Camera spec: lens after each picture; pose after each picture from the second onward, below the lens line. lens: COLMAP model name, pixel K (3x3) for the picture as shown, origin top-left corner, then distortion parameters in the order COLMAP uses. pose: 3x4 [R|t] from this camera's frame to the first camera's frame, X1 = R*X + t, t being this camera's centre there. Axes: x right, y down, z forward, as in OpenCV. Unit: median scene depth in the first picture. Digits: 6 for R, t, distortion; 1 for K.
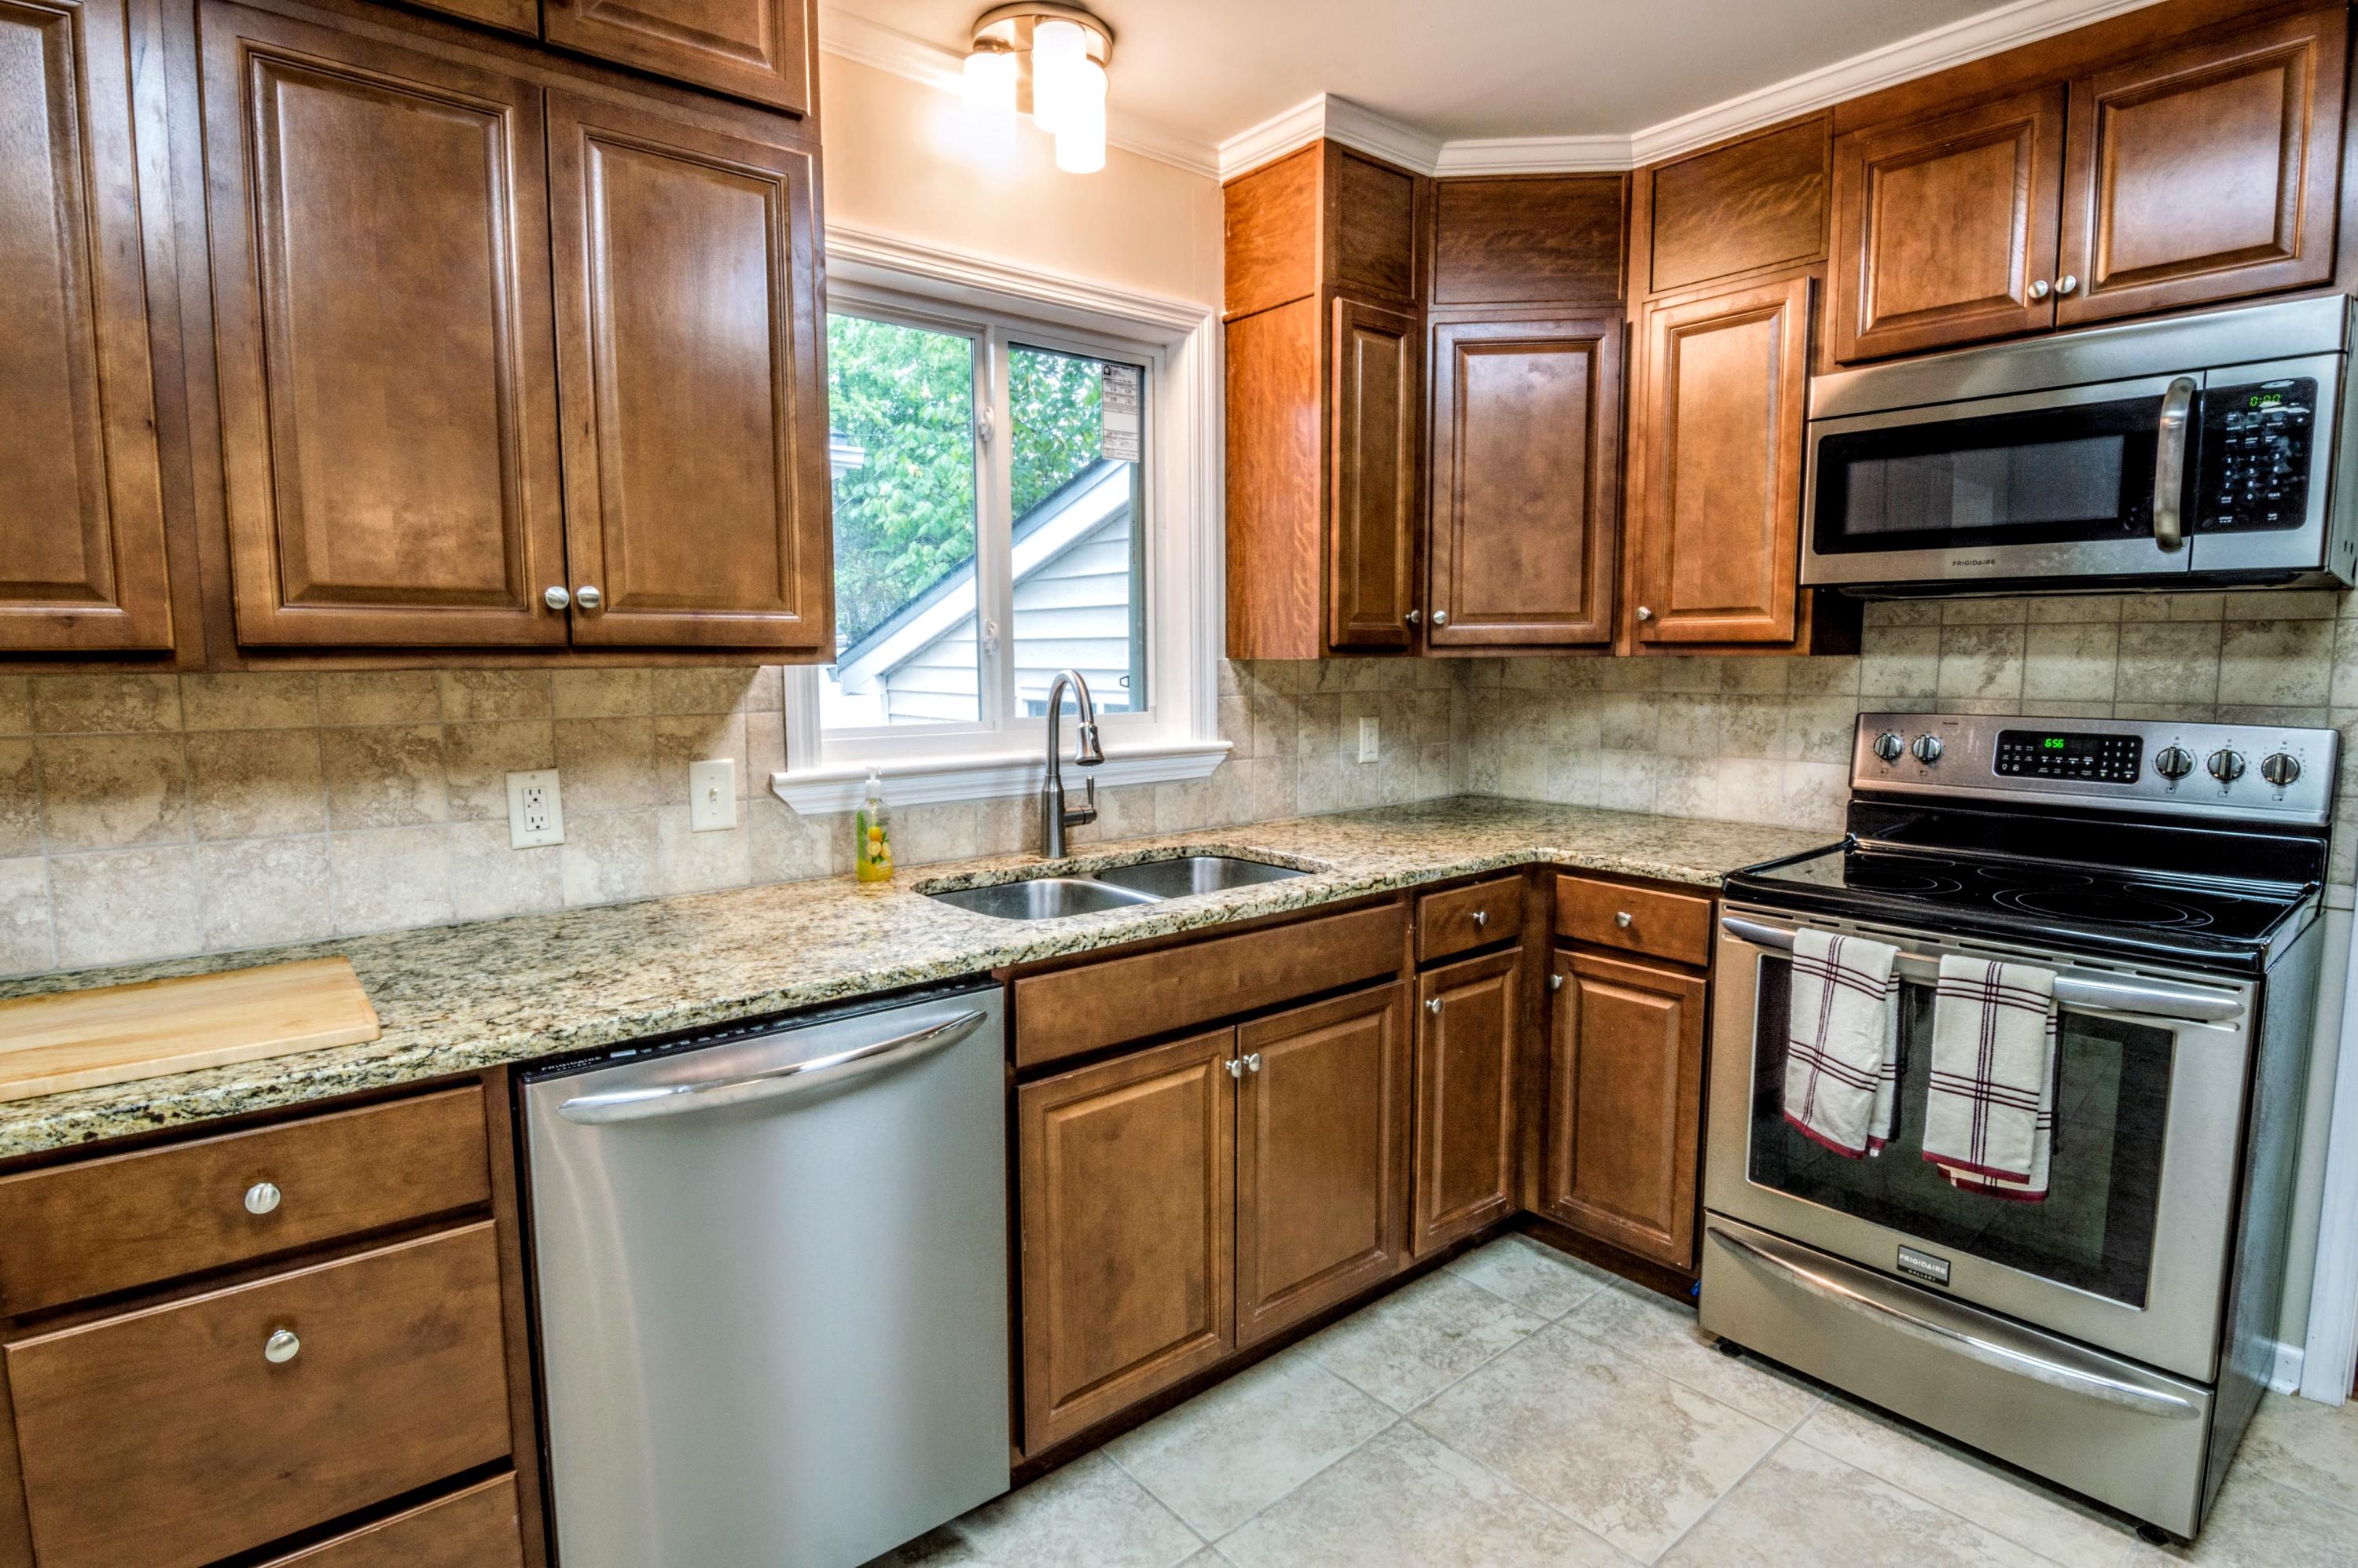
lens RADIAL K [[1180.1, 0, 1168.0], [0, 1180.1, 786.4], [0, 0, 1]] dist [-0.010568, -0.008856]
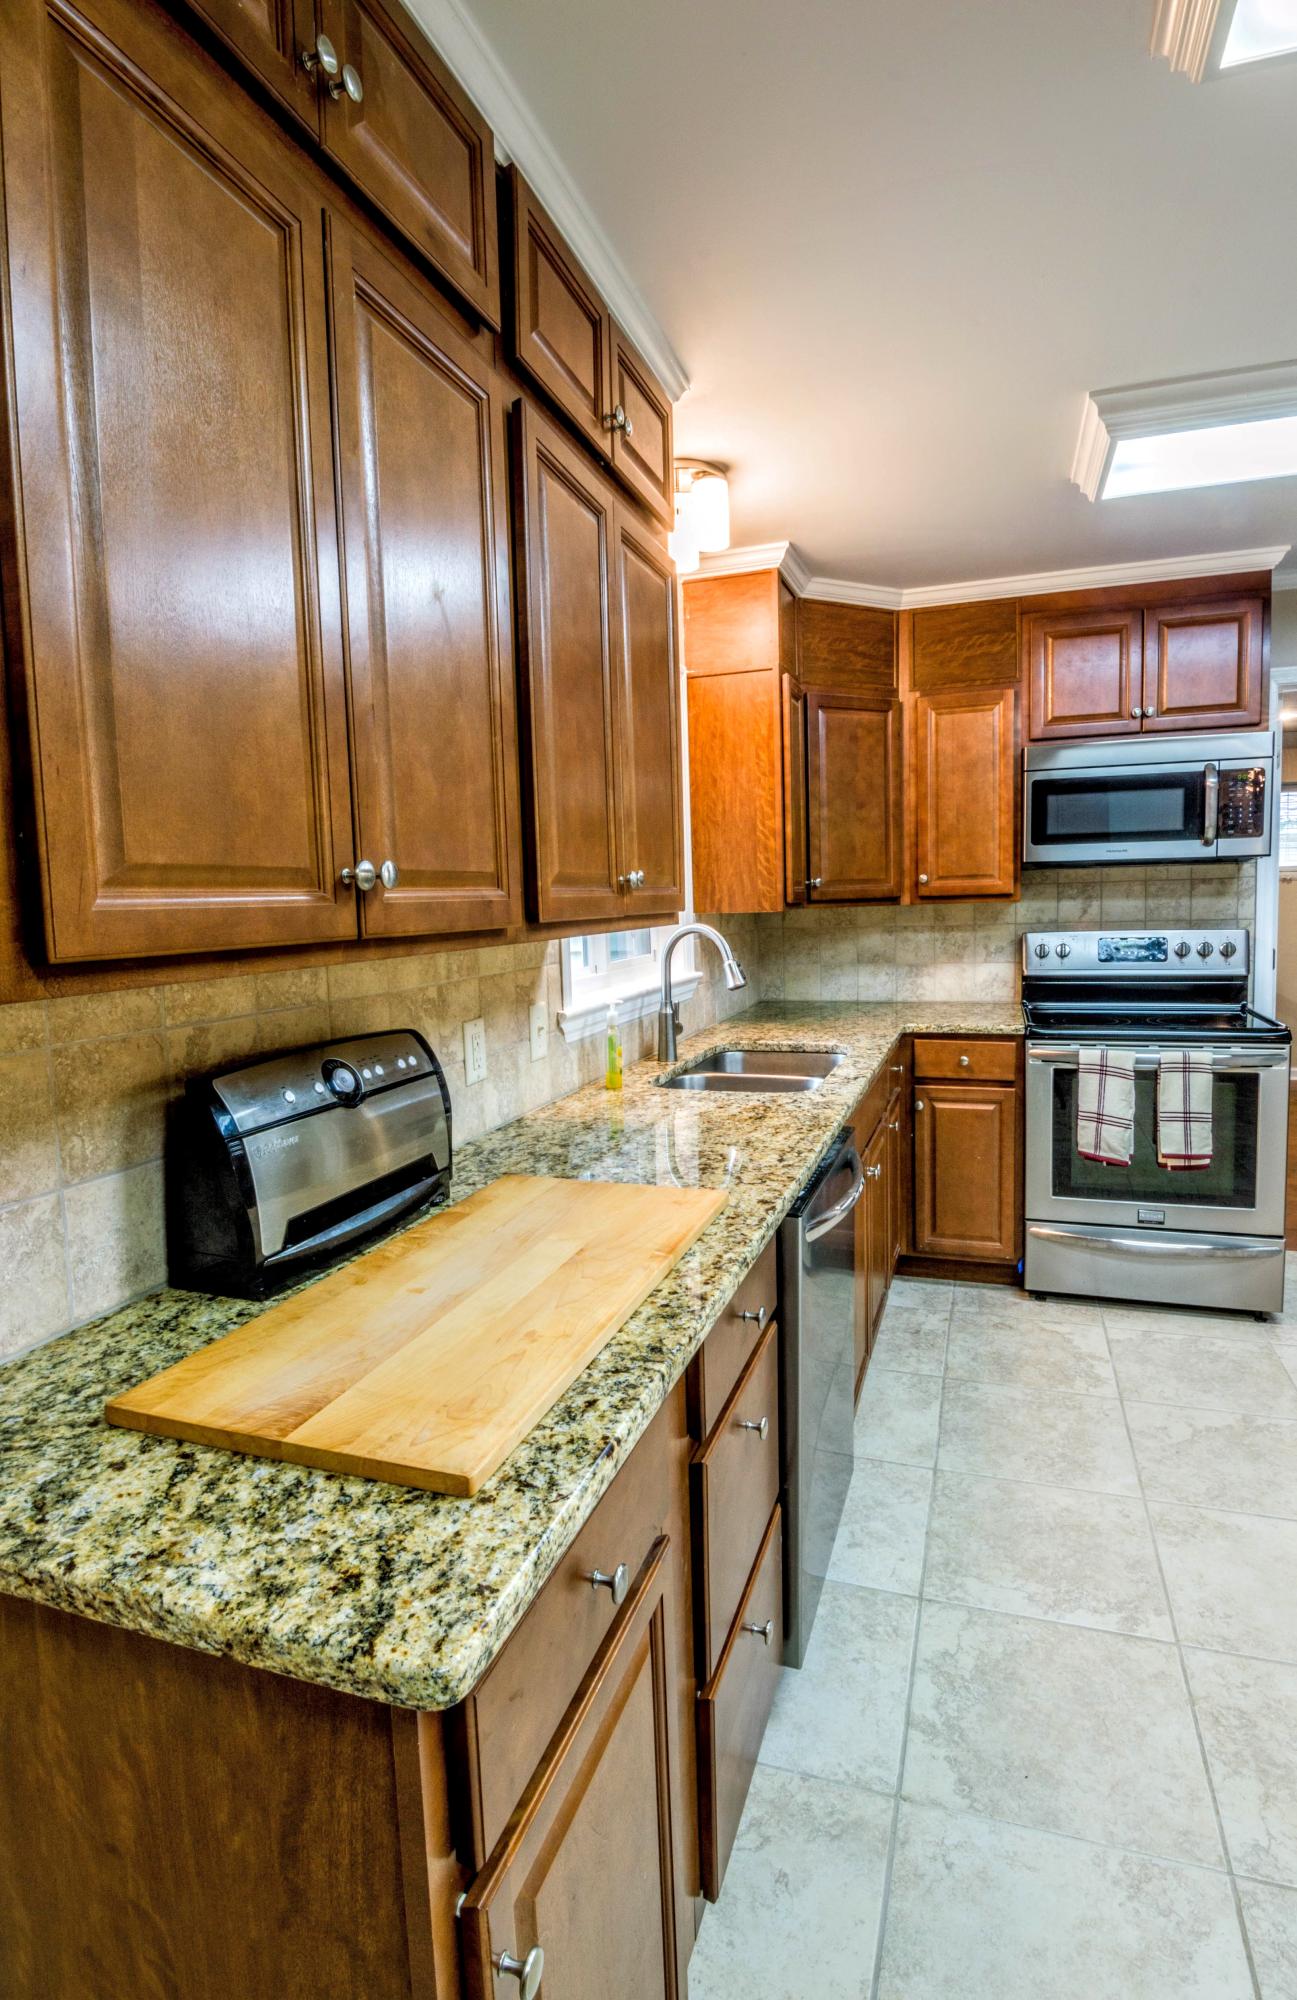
lens RADIAL K [[983.4, 0, 657.6], [0, 983.4, 992.3], [0, 0, 1]] dist [-0.015960, -0.003546]
pose [[0.851680, -0.071587, 0.519149, -0.762695], [0.085096, 0.996370, -0.002209, -0.019790], [-0.517107, 0.046059, 0.854681, 0.027802]]
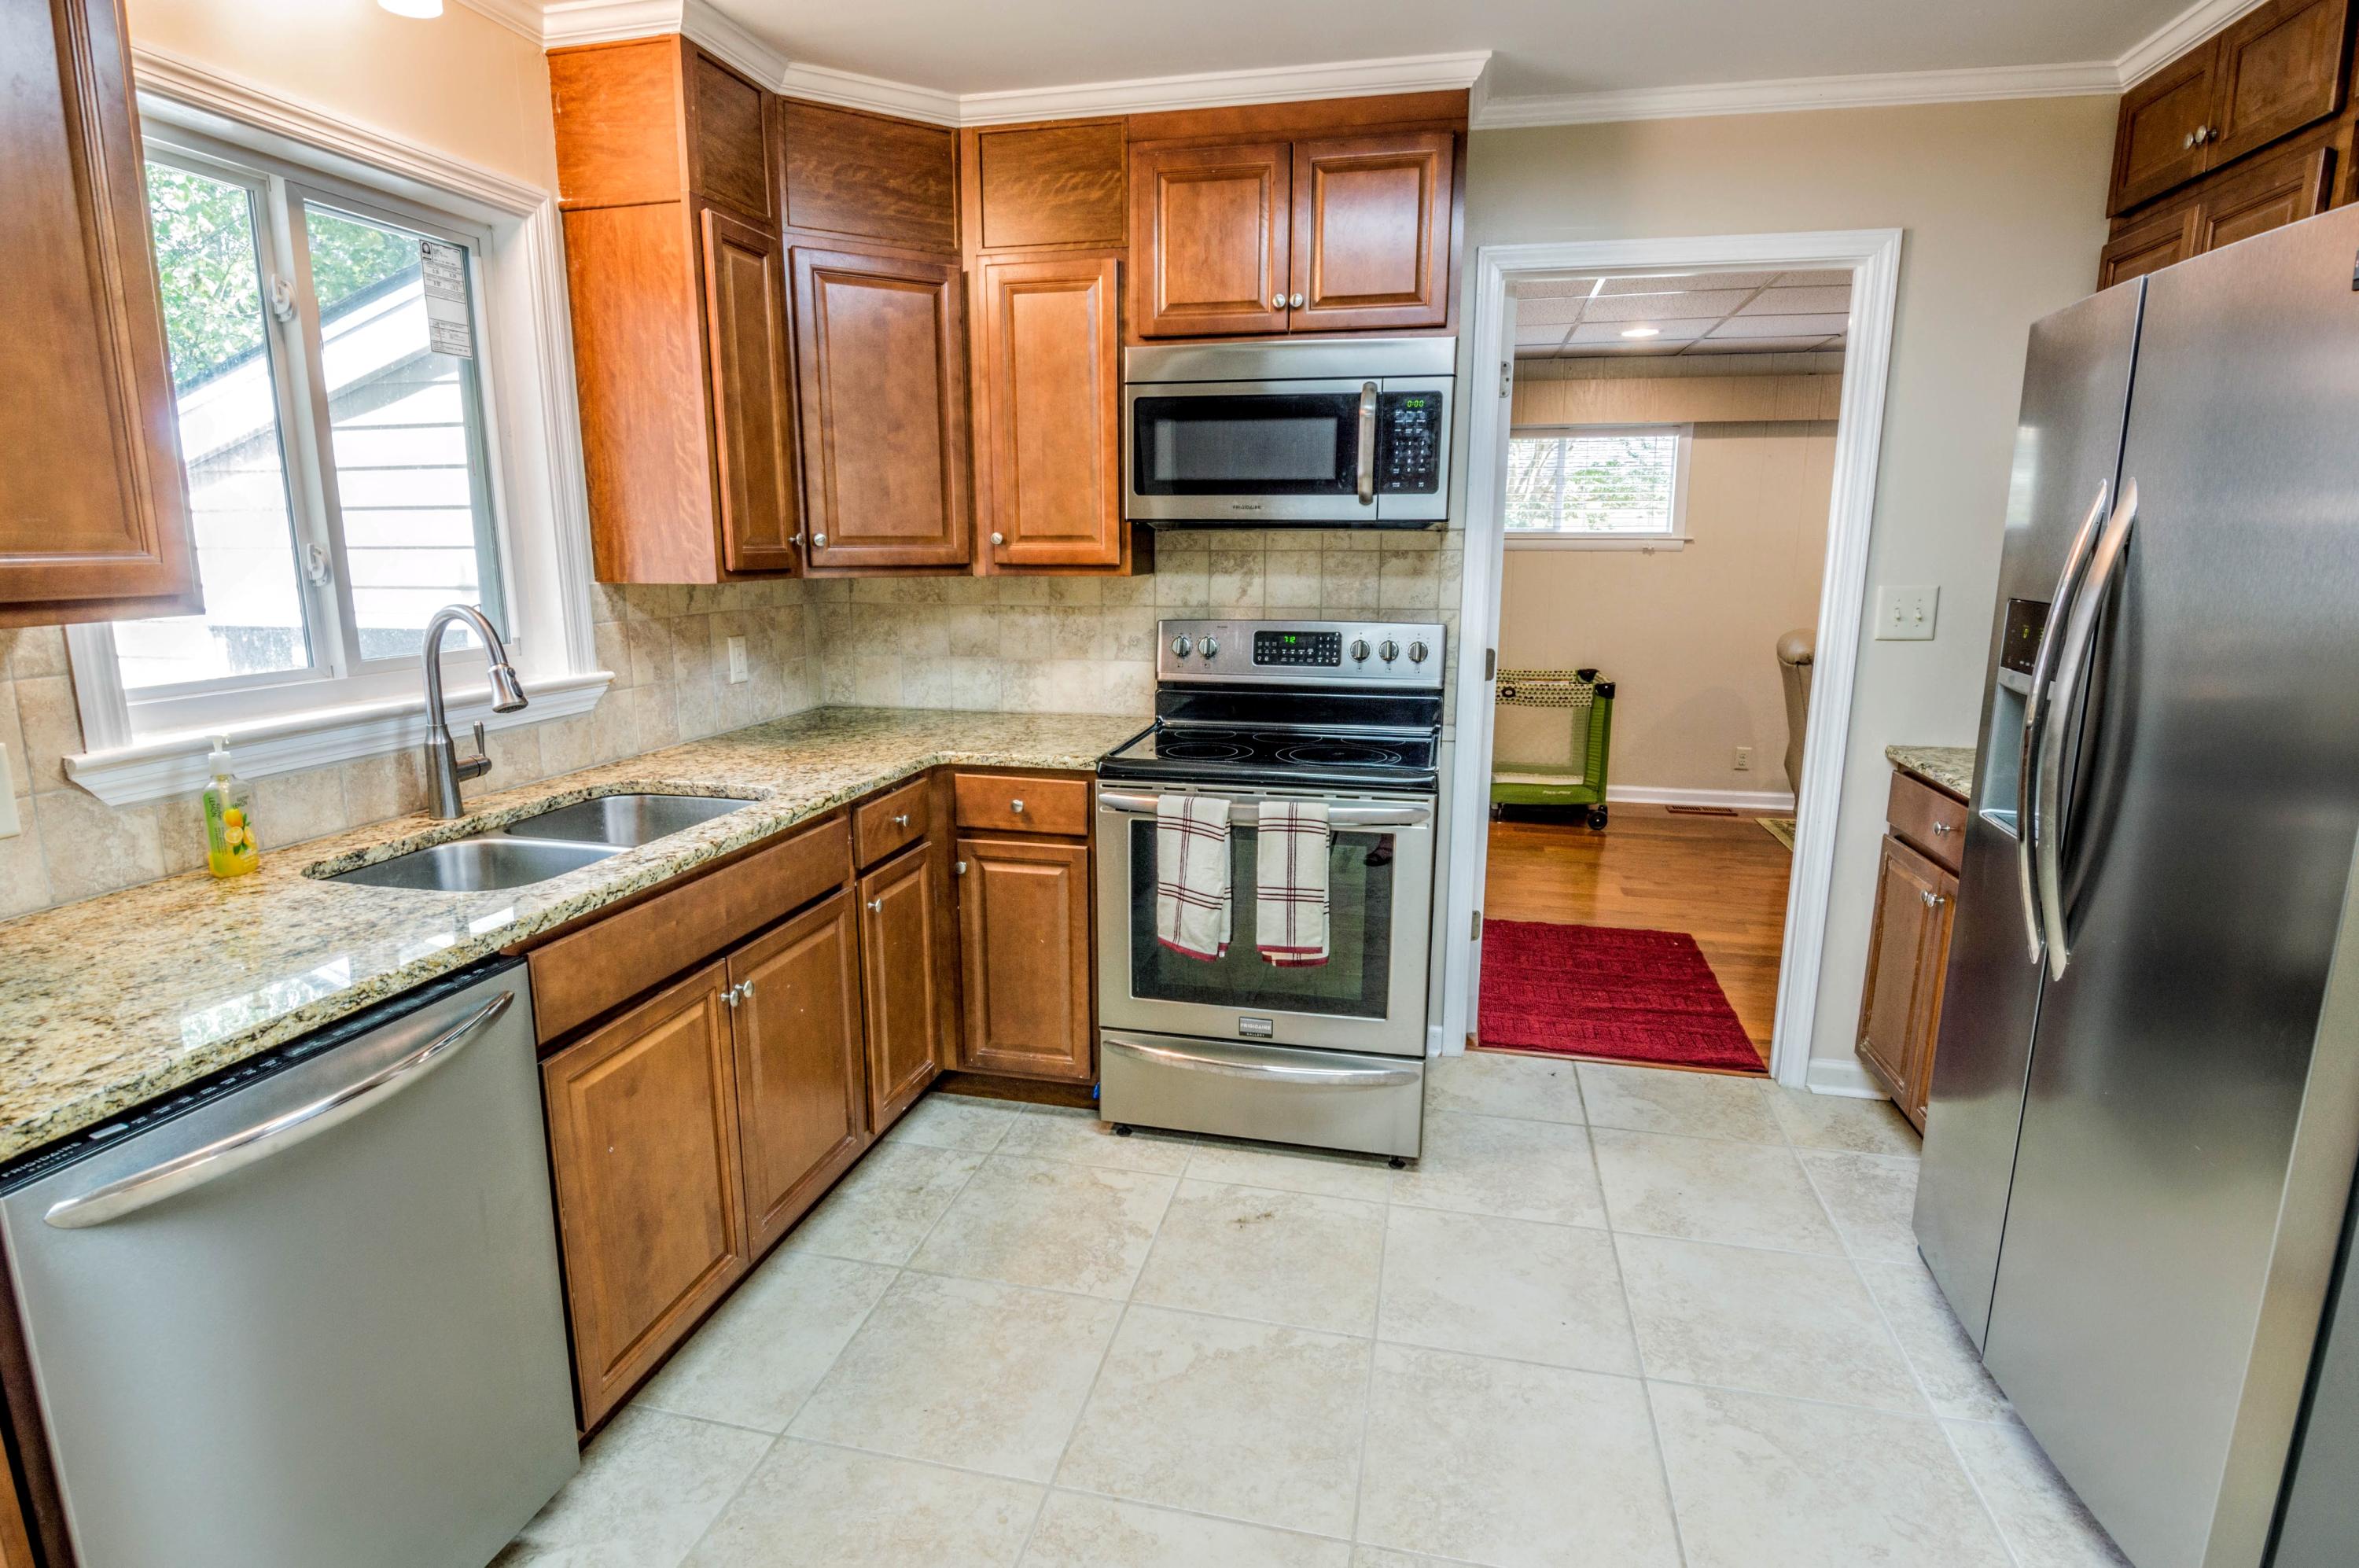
lens RADIAL K [[1180.6, 0, 1164.1], [0, 1180.6, 787.8], [0, 0, 1]] dist [-0.010568, -0.008856]
pose [[0.797684, -0.117156, 0.591587, -0.205416], [0.063593, 0.991821, 0.110670, -0.027764], [-0.599714, -0.050659, 0.798610, -0.026946]]
